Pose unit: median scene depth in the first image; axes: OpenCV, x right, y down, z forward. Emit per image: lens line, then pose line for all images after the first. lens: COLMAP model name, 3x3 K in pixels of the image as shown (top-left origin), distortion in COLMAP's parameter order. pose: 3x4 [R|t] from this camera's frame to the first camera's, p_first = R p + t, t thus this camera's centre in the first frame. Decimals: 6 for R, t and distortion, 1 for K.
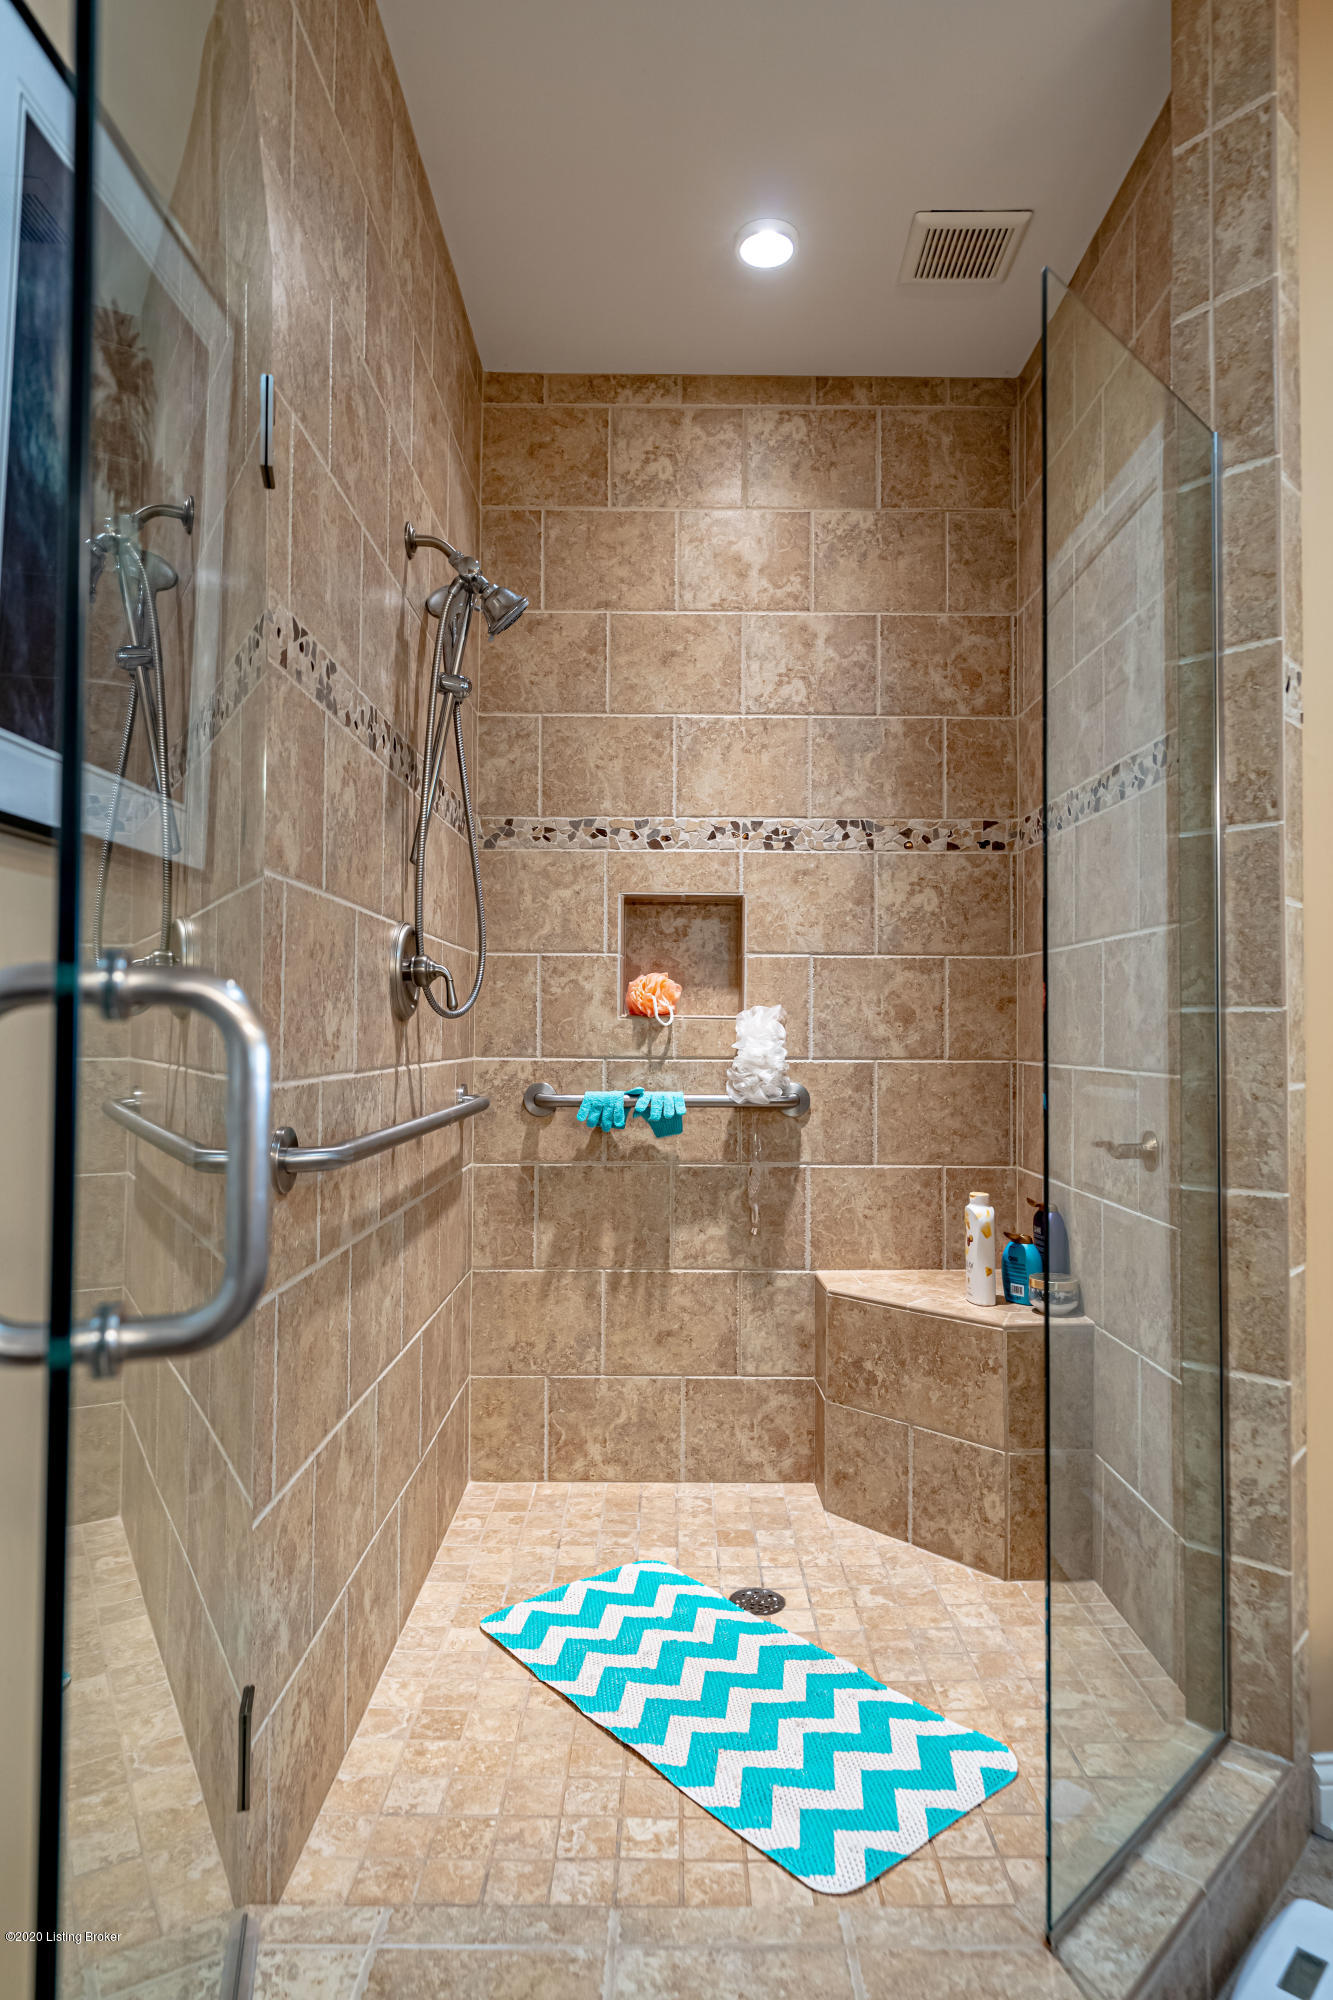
lens RADIAL K [[1159.4, 0, 662.1], [0, 1159.4, 998.8], [0, 0, 1]] dist [0.002729, -0.000699]
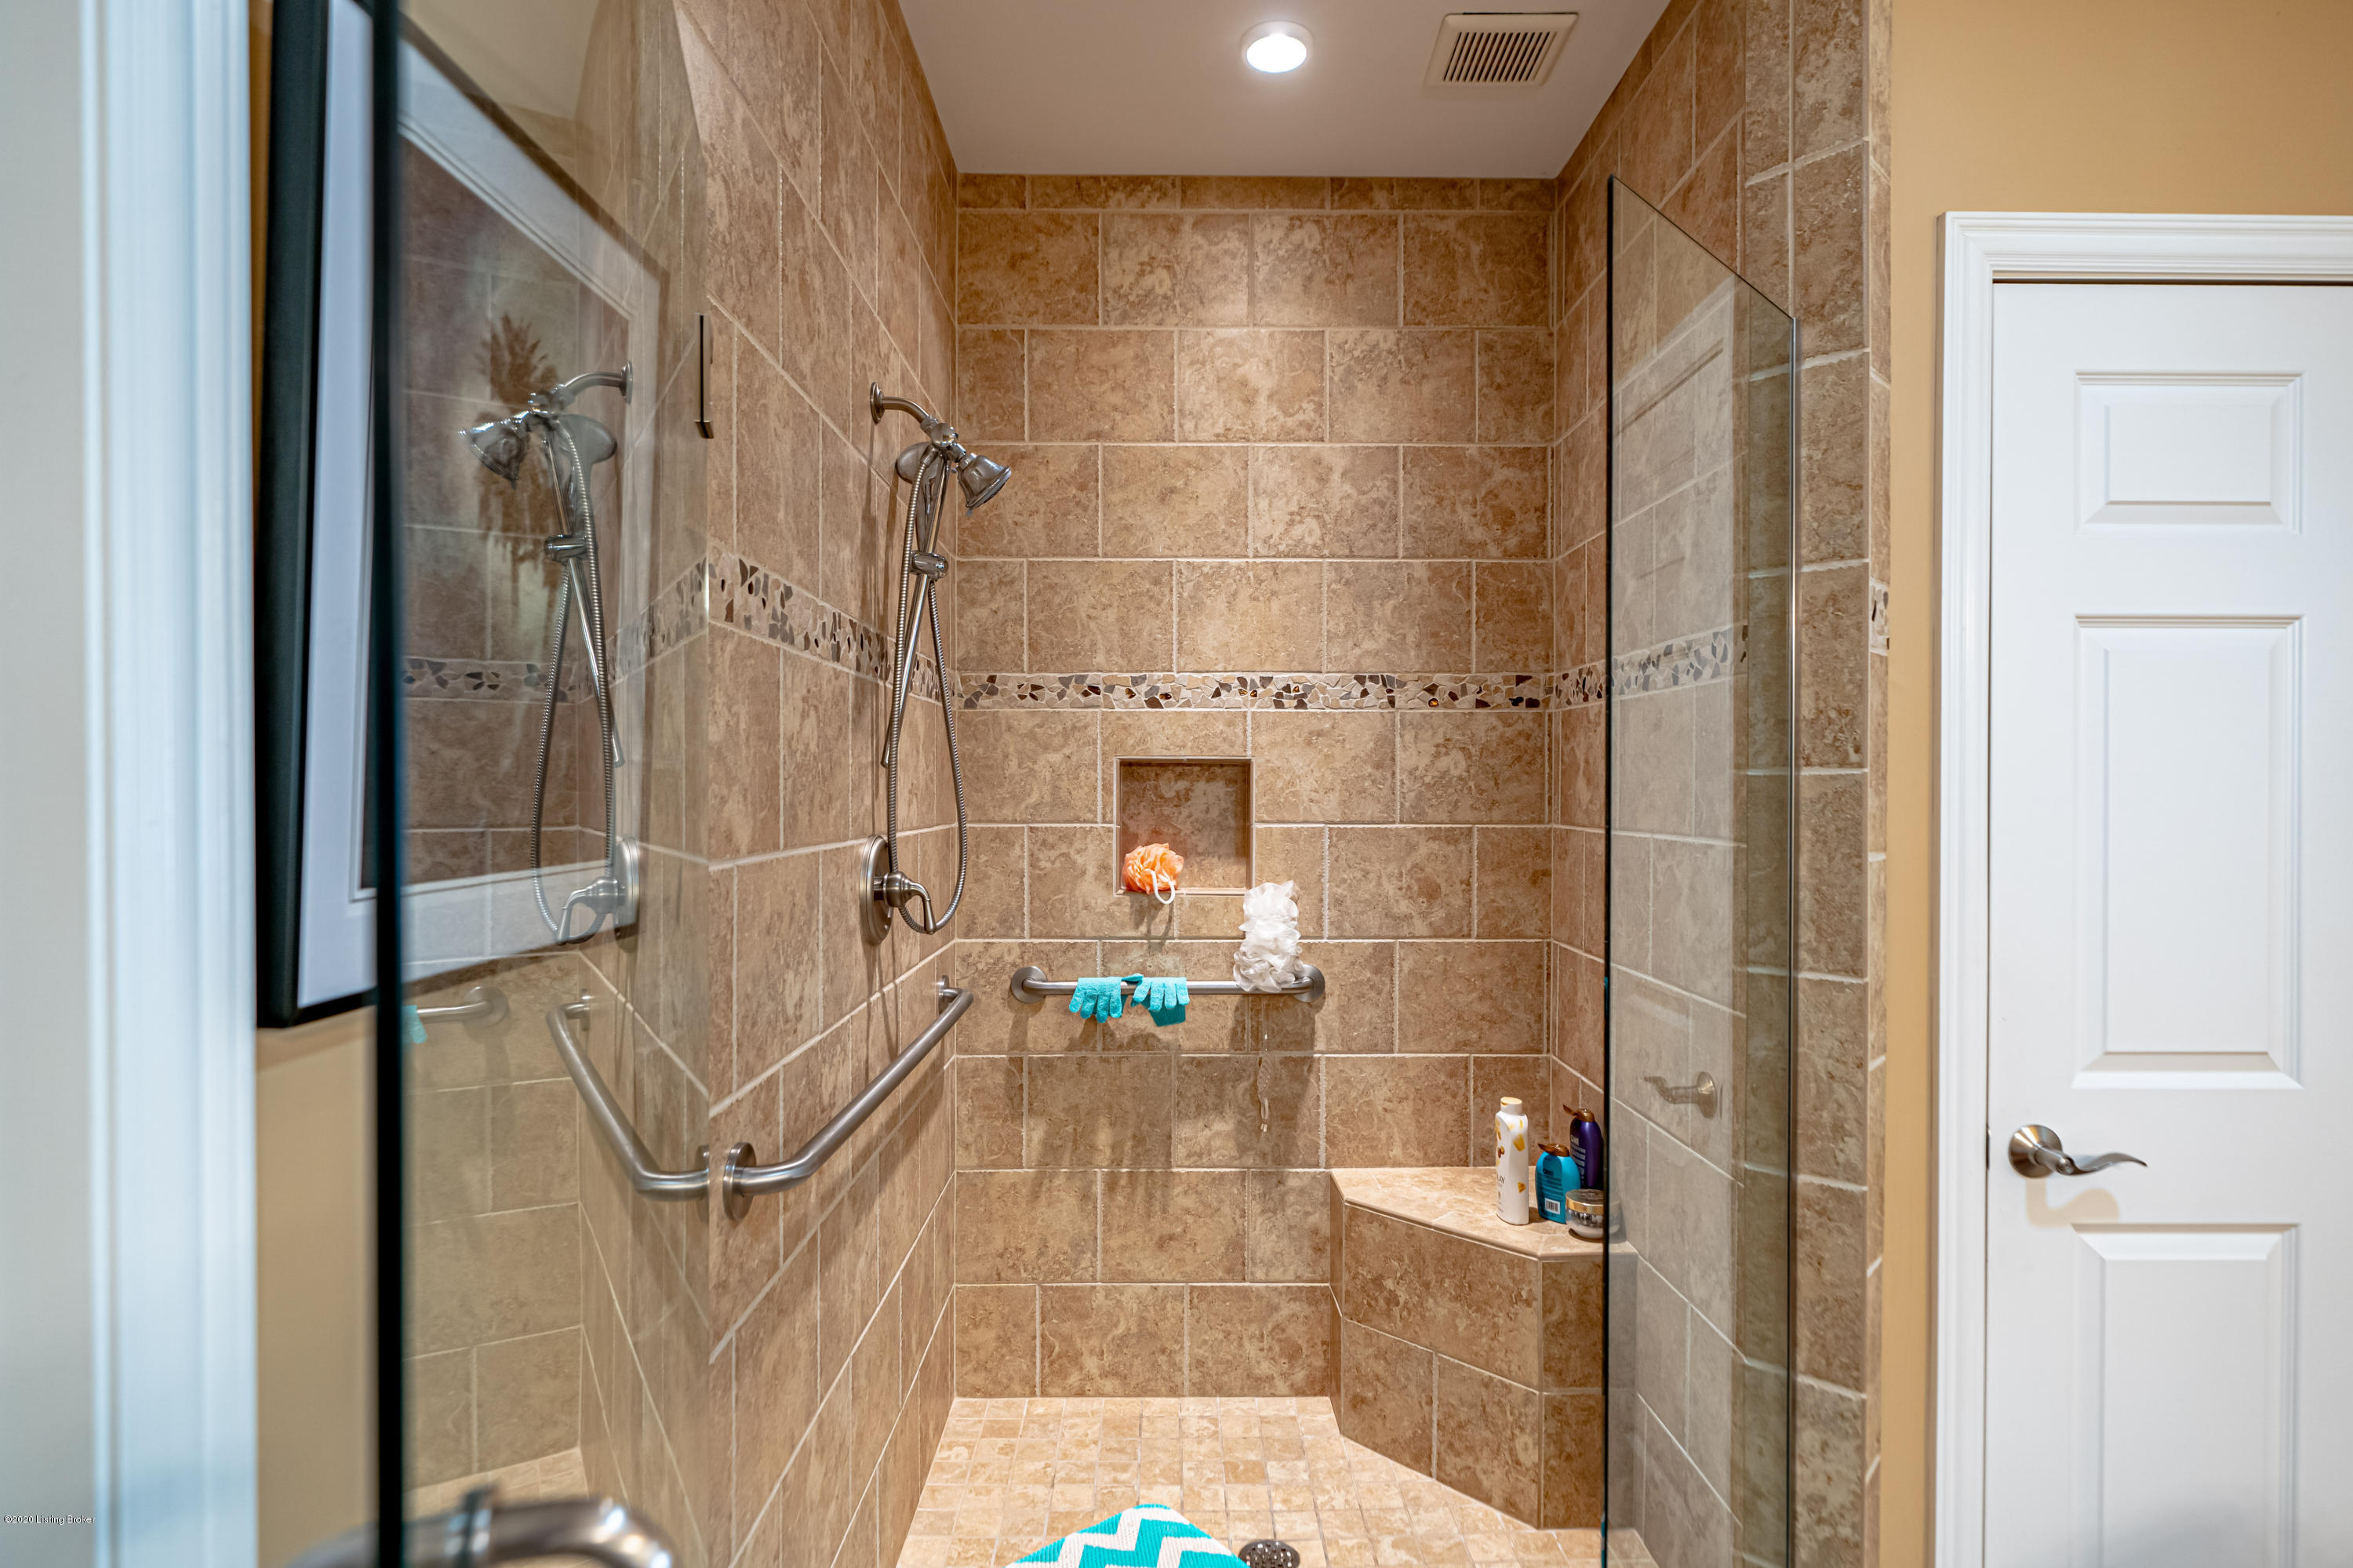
lens RADIAL K [[1231.9, 0, 1161.6], [0, 1231.9, 789.4], [0, 0, 1]] dist [-0.004294, -0.000355]
pose [[0.999983, -0.004907, 0.003165, -0.003533], [0.004796, 0.999404, 0.034185, -0.118672], [-0.003331, -0.034169, 0.999411, 0.045119]]
